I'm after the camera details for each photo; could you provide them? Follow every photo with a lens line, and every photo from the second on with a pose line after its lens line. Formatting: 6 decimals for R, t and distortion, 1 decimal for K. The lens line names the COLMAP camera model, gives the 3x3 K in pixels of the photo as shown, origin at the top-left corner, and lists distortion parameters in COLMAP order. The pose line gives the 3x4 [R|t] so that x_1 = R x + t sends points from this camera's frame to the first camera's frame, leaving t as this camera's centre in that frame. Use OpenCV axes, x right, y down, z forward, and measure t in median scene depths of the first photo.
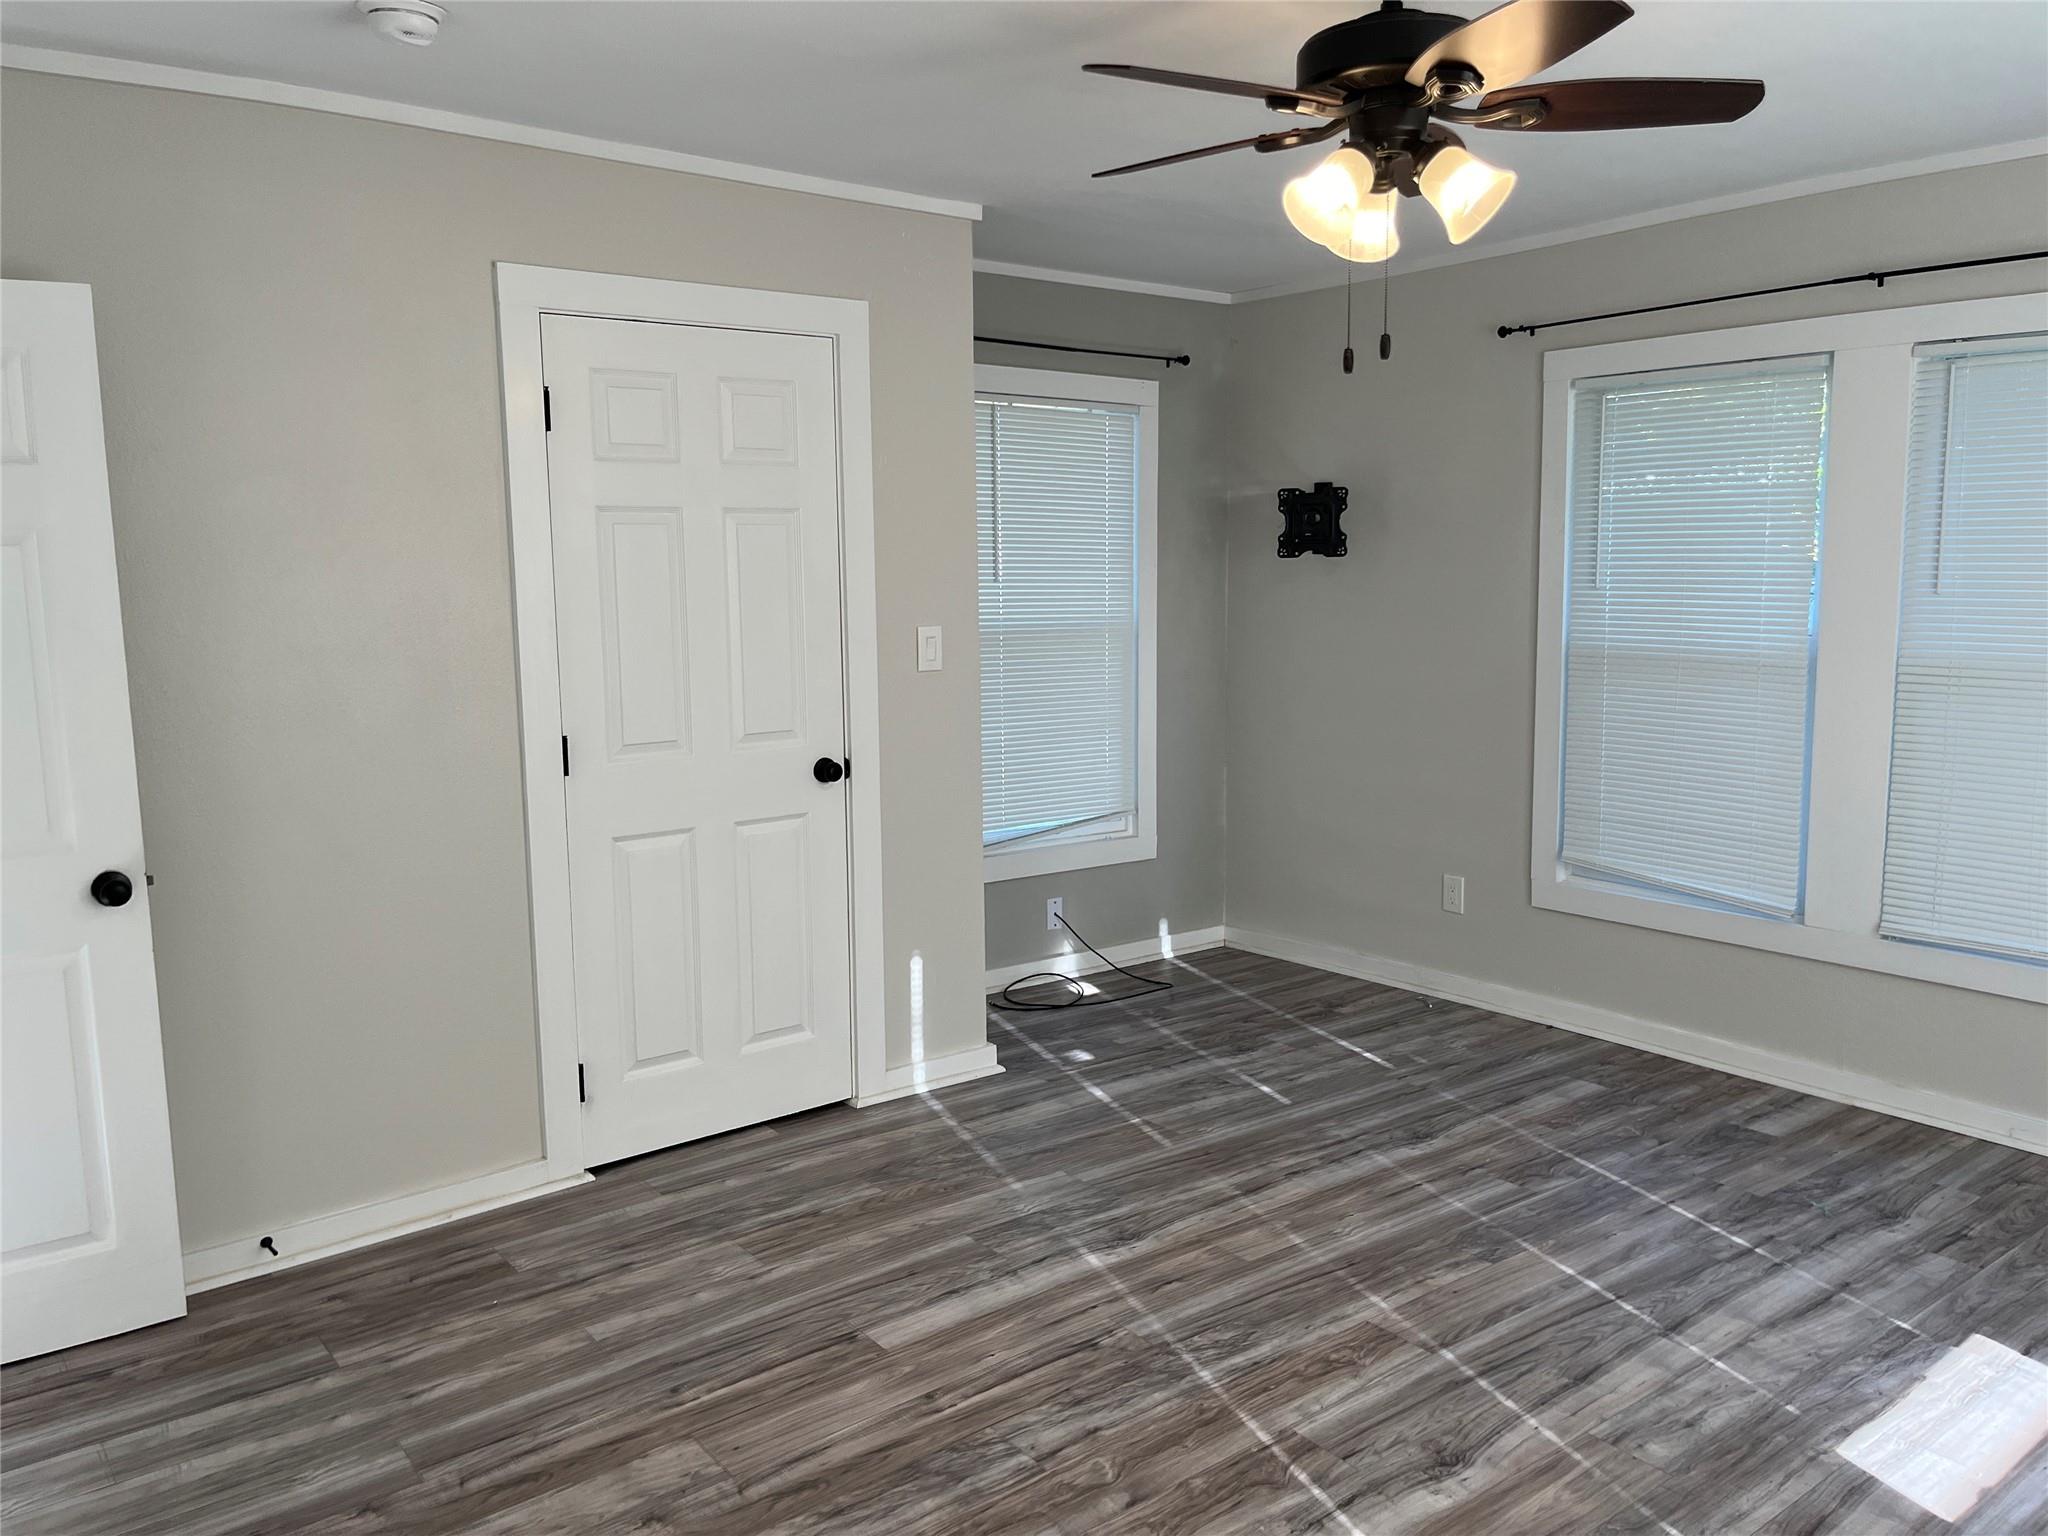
lens RADIAL K [[1568.7, 0, 1020.4], [0, 1568.7, 763.2], [0, 0, 1]] dist [0.063085, -0.066939]
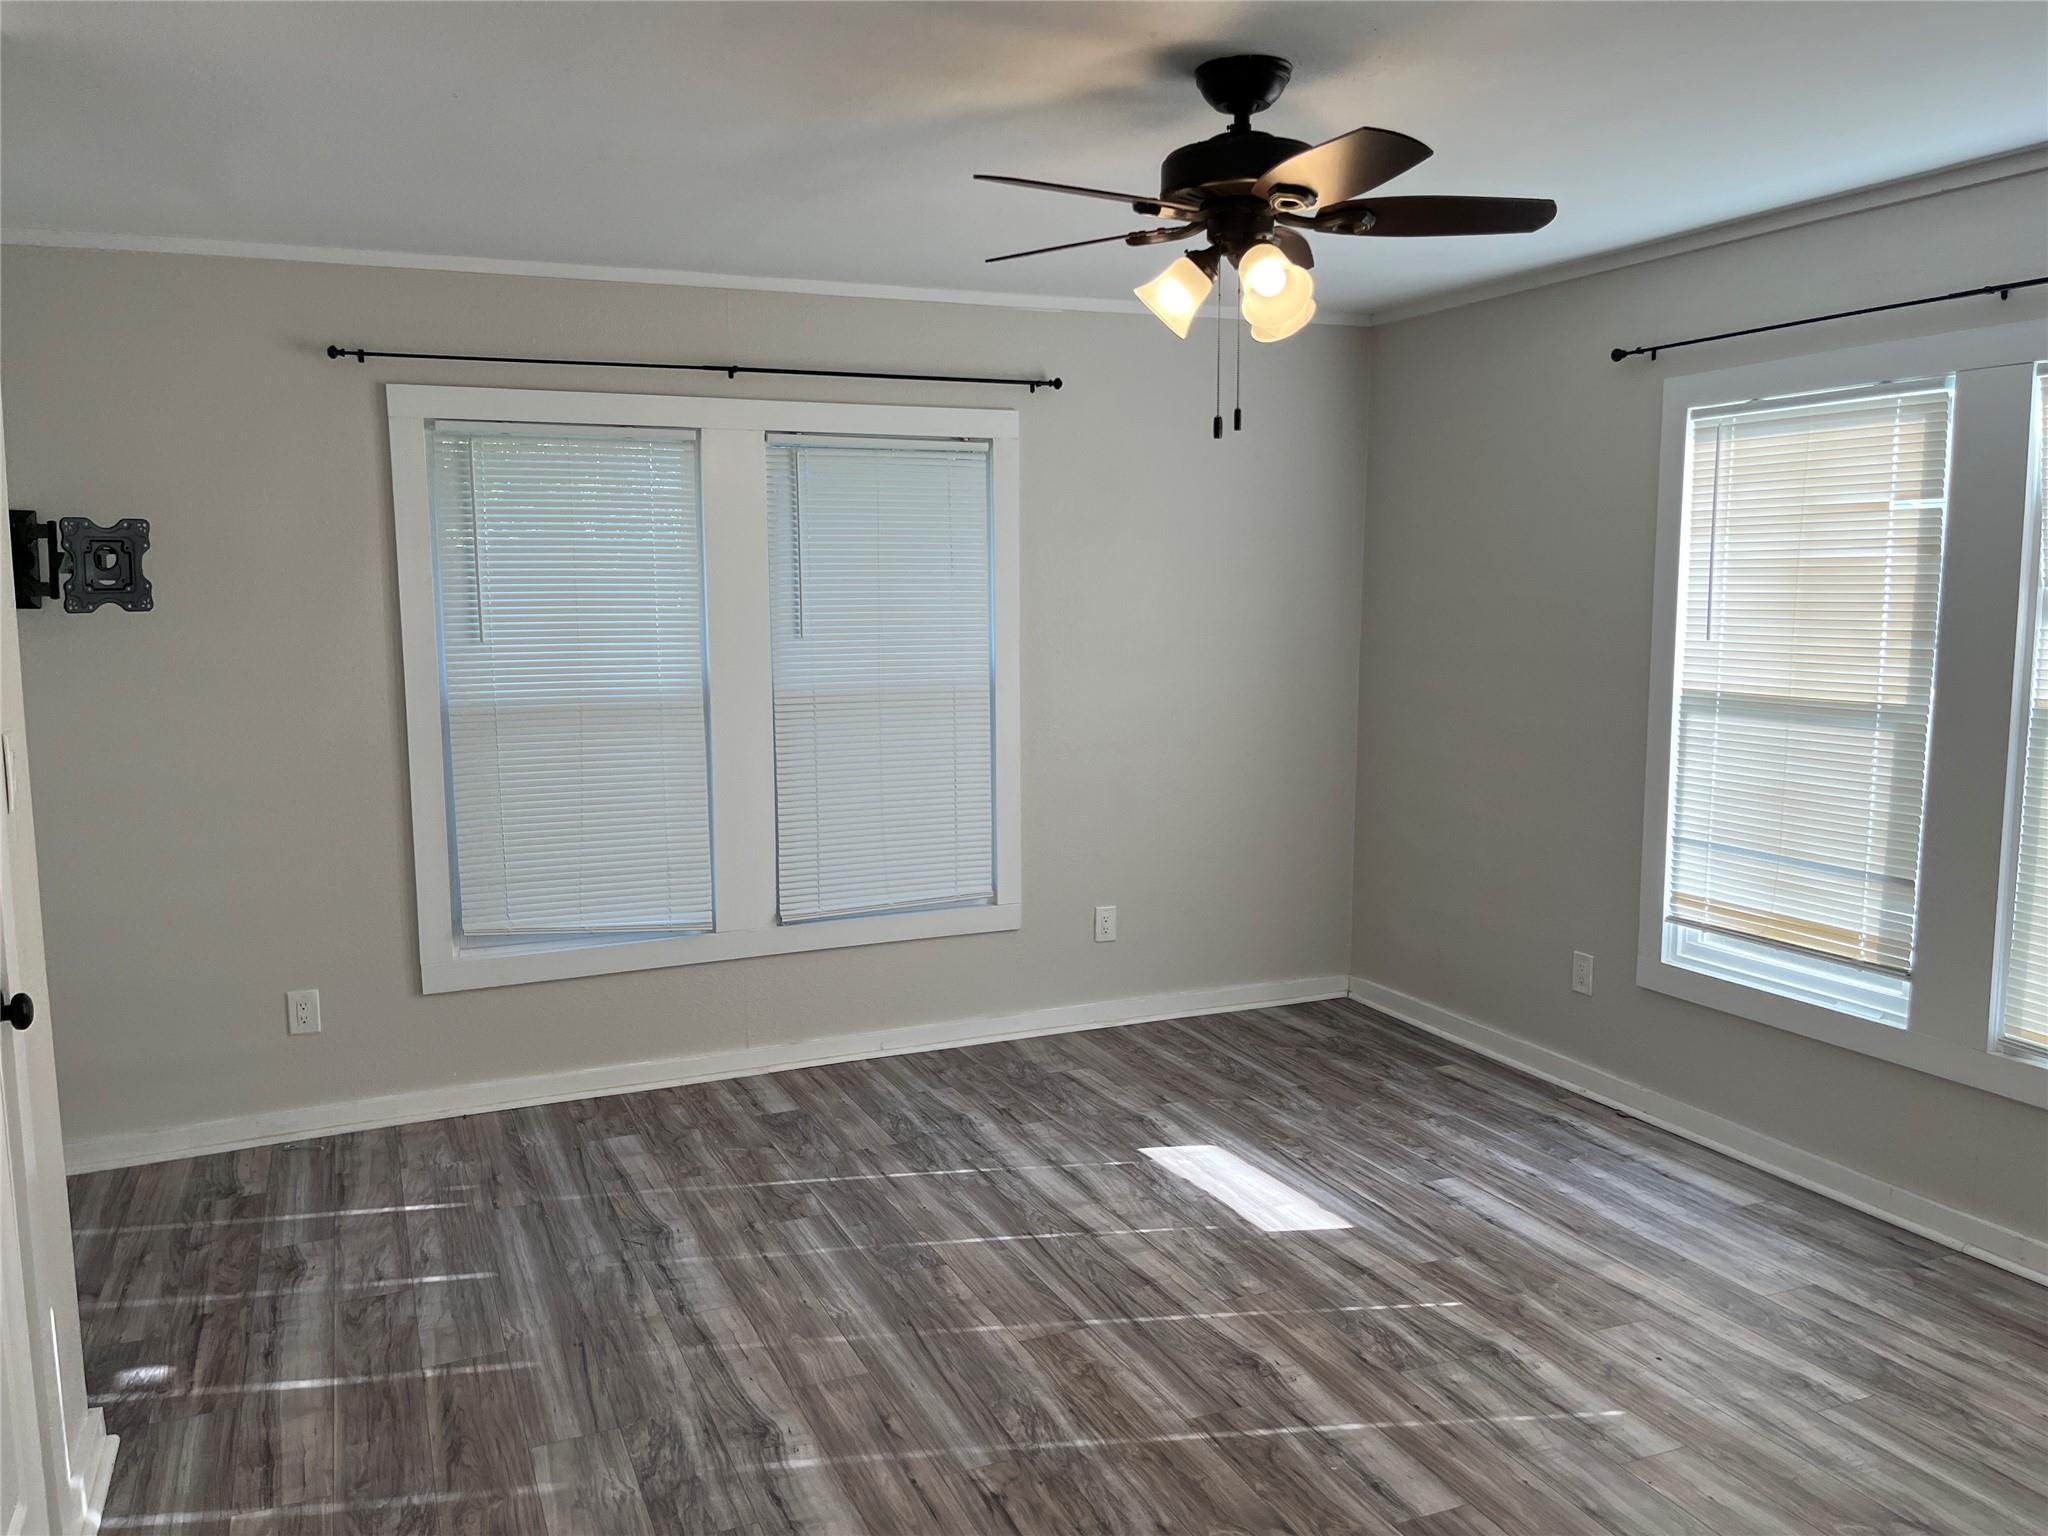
lens RADIAL K [[1568.7, 0, 1012.6], [0, 1568.7, 778.6], [0, 0, 1]] dist [0.063085, -0.066939]
pose [[0.247529, -0.110828, 0.962521, -0.569610], [0.137114, 0.987445, 0.078436, -0.071574], [-0.959129, 0.112560, 0.259618, 0.538464]]
